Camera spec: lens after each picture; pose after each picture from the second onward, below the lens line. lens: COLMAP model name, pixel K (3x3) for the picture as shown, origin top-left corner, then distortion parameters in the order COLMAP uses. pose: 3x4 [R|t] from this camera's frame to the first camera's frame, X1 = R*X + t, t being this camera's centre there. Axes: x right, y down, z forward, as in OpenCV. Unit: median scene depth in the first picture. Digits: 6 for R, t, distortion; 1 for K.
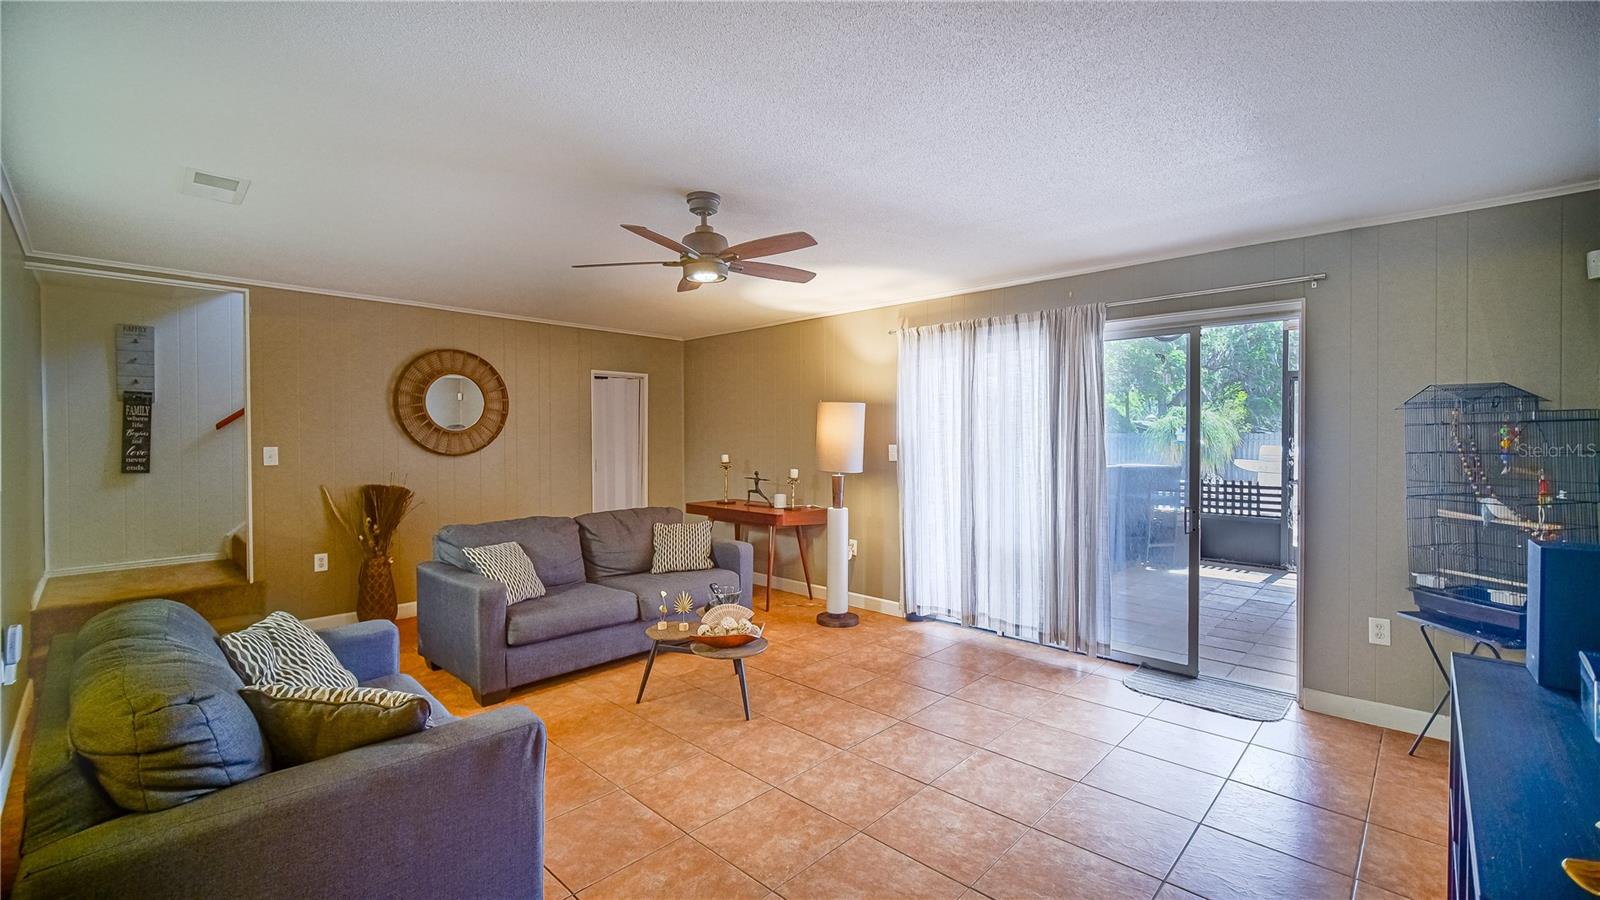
lens RADIAL K [[686.6, 0, 782.1], [0, 686.6, 442.8], [0, 0, 1]] dist [-0.001667, -0.000246]
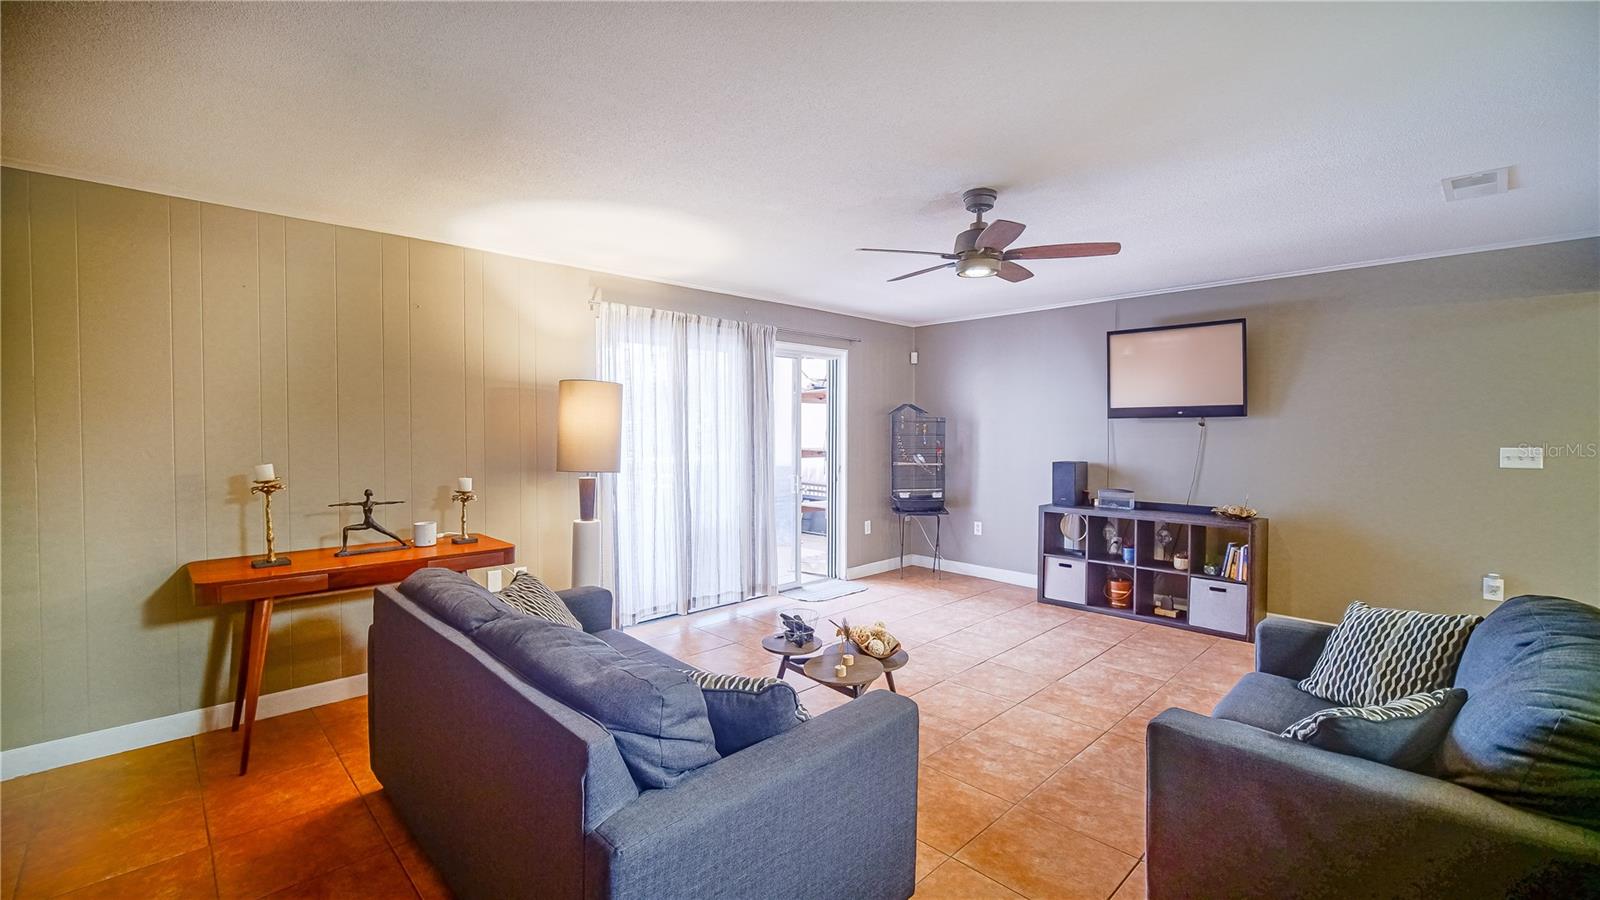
lens RADIAL K [[664.0, 0, 837.6], [0, 664.0, 425.2], [0, 0, 1]] dist [0.001319, 0.000027]
pose [[-0.020693, 0.004221, 0.999777, -0.793472], [0.007780, 0.999961, -0.004061, -0.006711], [-0.999756, 0.007694, -0.020725, 0.872127]]
